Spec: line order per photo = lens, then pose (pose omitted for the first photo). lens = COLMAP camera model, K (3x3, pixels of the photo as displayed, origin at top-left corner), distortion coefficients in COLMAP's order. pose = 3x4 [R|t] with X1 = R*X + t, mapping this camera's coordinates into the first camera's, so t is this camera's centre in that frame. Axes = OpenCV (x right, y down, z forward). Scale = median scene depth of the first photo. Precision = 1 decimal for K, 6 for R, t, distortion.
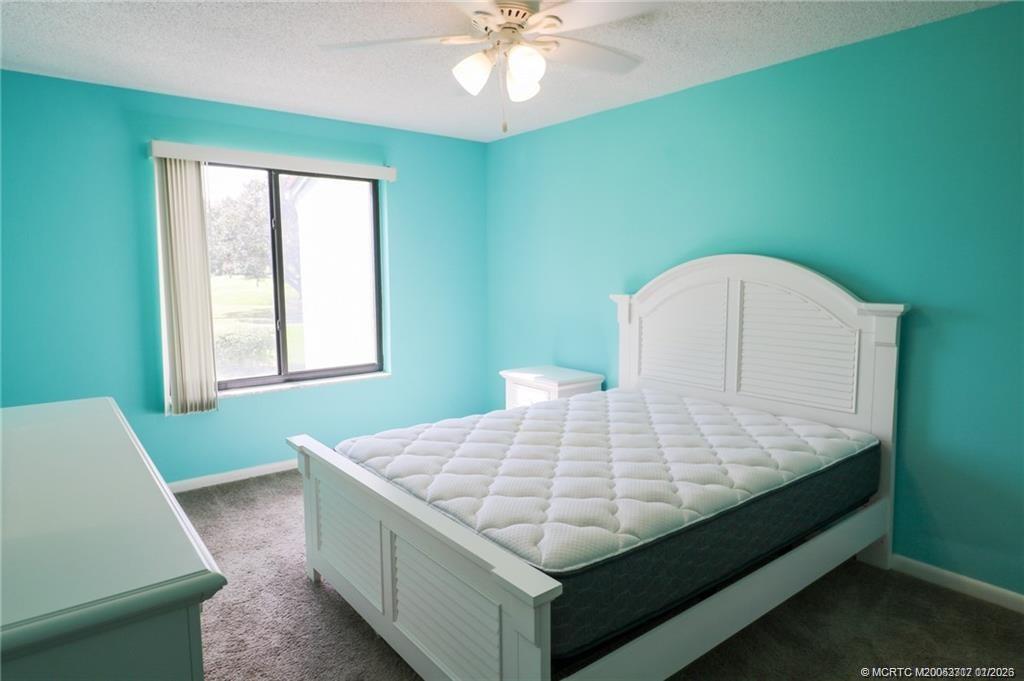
lens RADIAL K [[604.9, 0, 512.3], [0, 604.9, 339.7], [0, 0, 1]] dist [-0.003201, -0.004743]
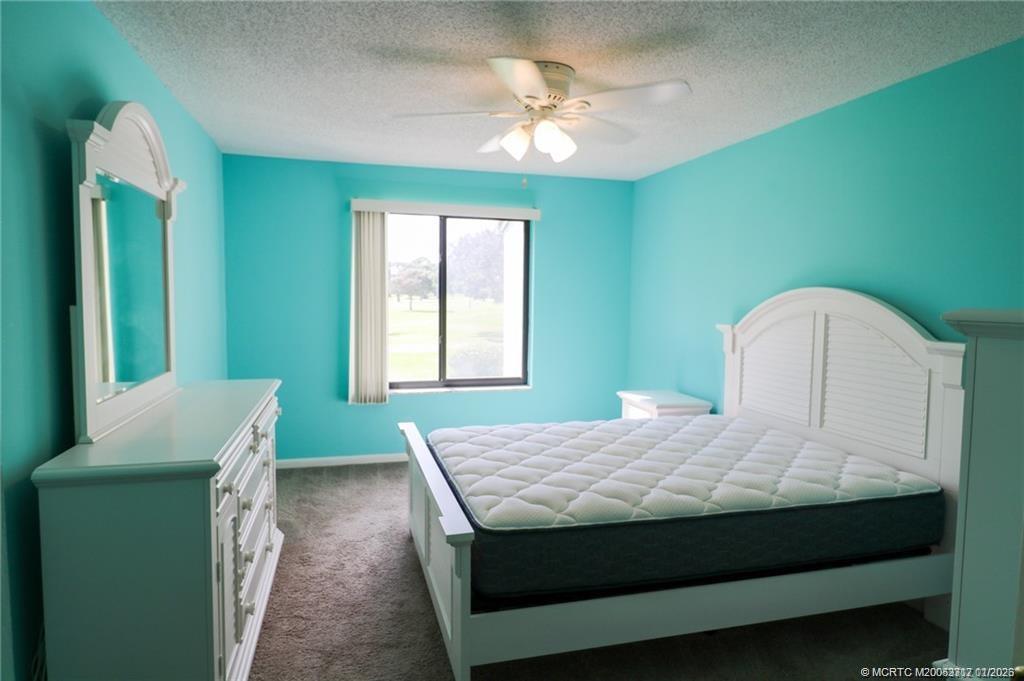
lens RADIAL K [[604.9, 0, 511.6], [0, 604.9, 339.7], [0, 0, 1]] dist [-0.003201, -0.004743]
pose [[0.920558, 0.044813, -0.388026, 0.285962], [-0.061734, 0.997603, -0.031246, 0.006140], [0.385696, 0.052719, 0.921119, -0.099468]]
